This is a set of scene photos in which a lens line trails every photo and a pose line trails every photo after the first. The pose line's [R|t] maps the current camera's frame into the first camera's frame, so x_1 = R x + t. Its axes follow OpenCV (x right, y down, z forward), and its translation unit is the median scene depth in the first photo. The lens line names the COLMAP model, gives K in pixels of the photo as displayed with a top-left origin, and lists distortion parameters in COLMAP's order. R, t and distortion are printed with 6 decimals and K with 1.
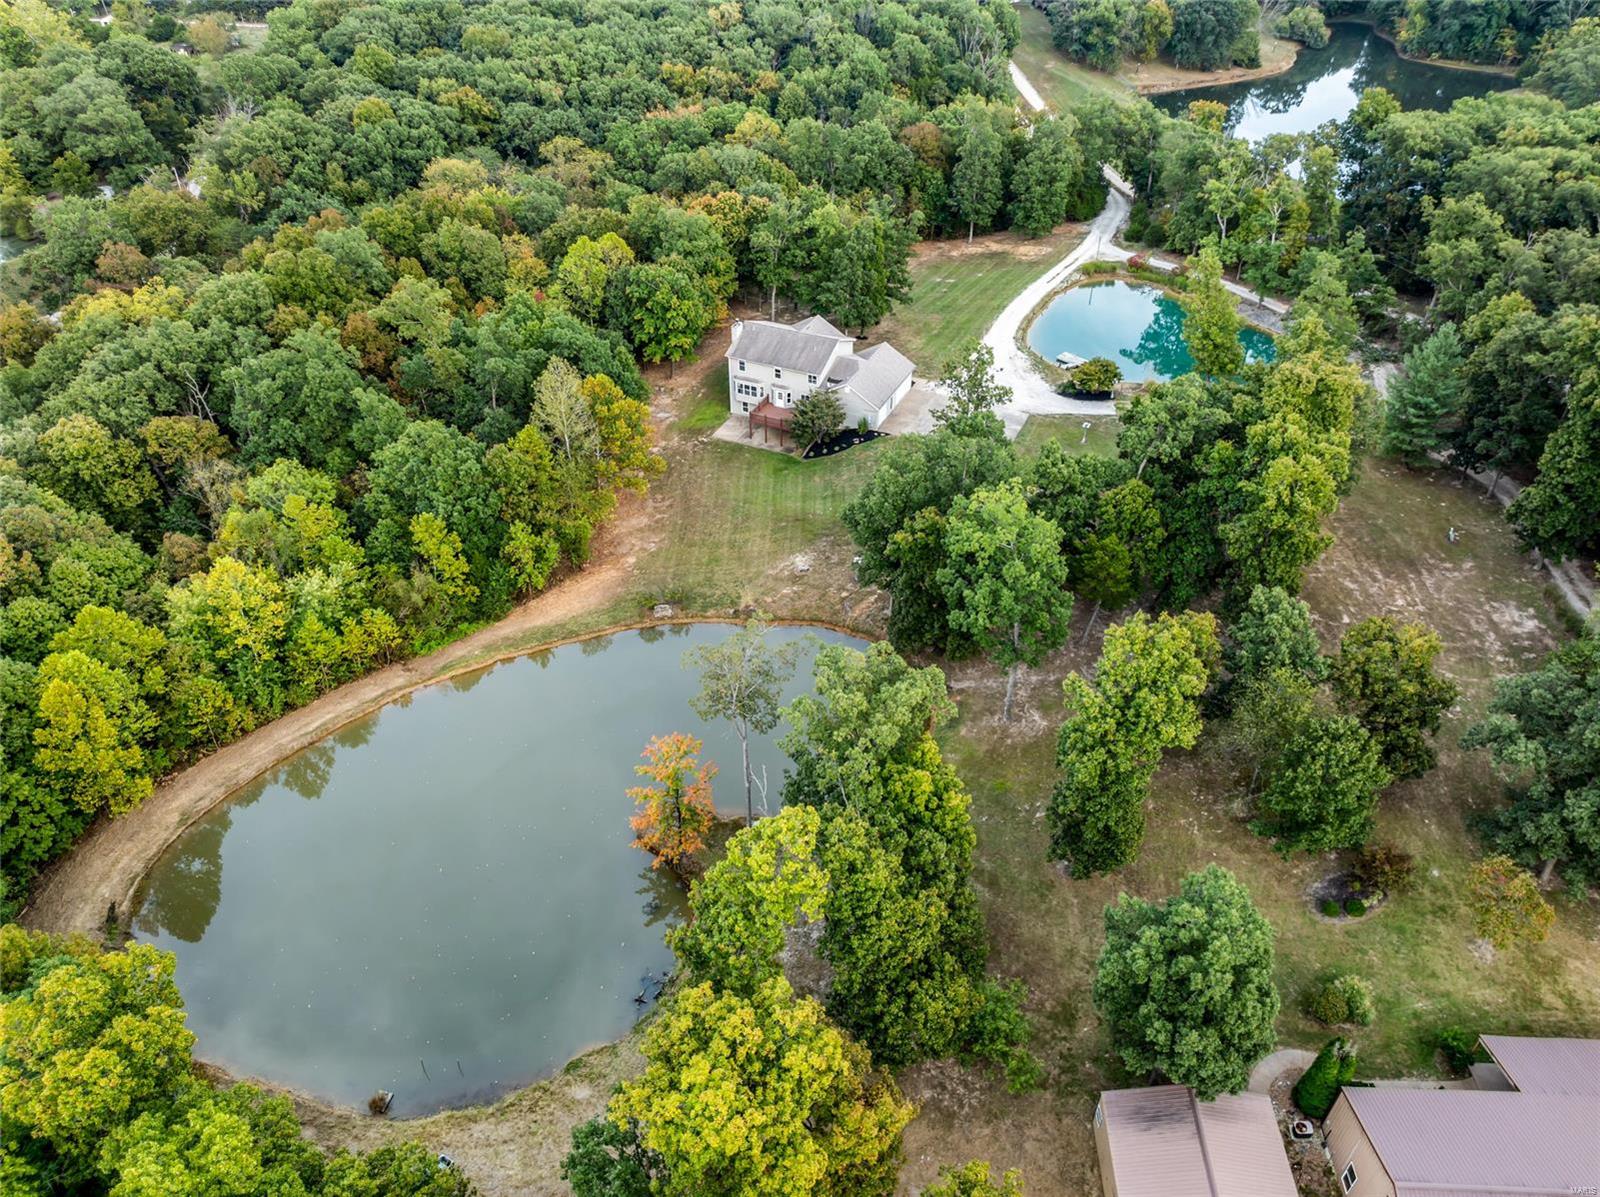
lens RADIAL K [[1144.4, 0, 800.0], [0, 1144.4, 598.5], [0, 0, 1]] dist [-0.036023, -0.004474]
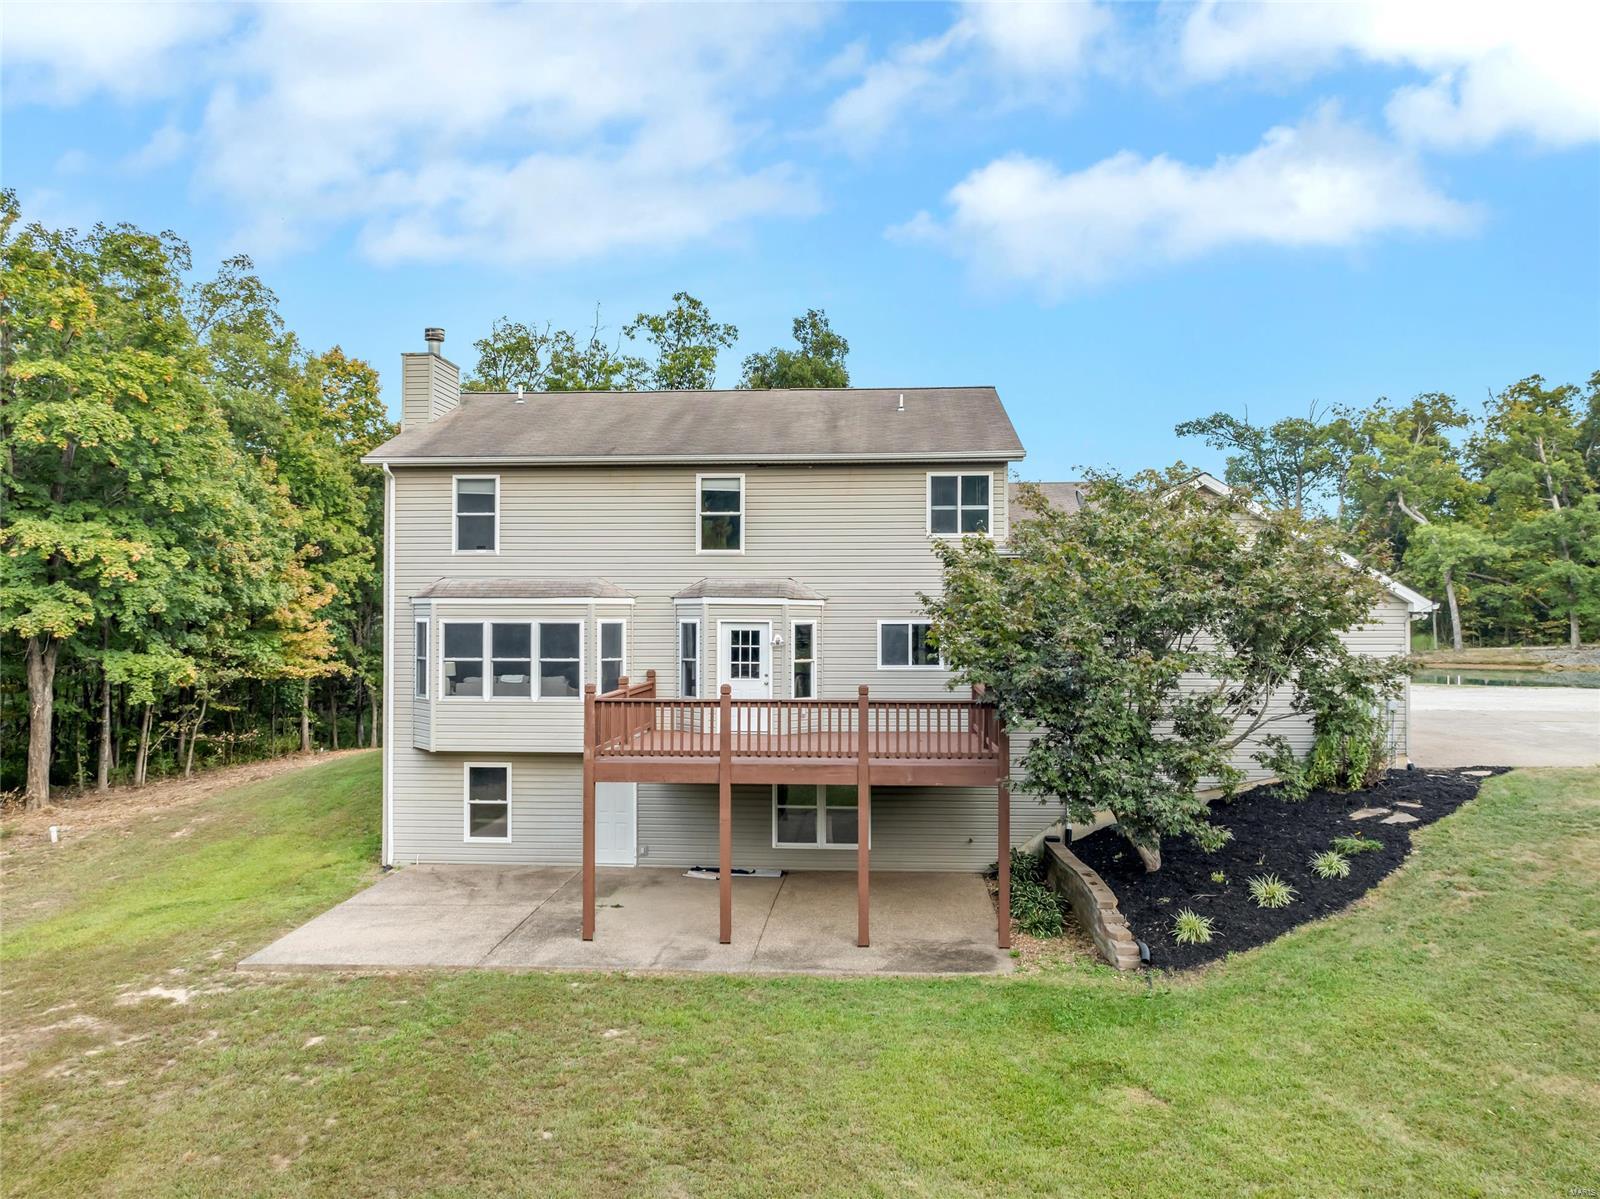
lens RADIAL K [[1144.4, 0, 800.0], [0, 1144.4, 599.5], [0, 0, 1]] dist [-0.036023, -0.004474]
pose [[0.934889, 0.008692, 0.354834, -0.064997], [0.203127, 0.806708, -0.554943, -0.095073], [-0.291071, 0.590886, 0.752417, 0.870564]]
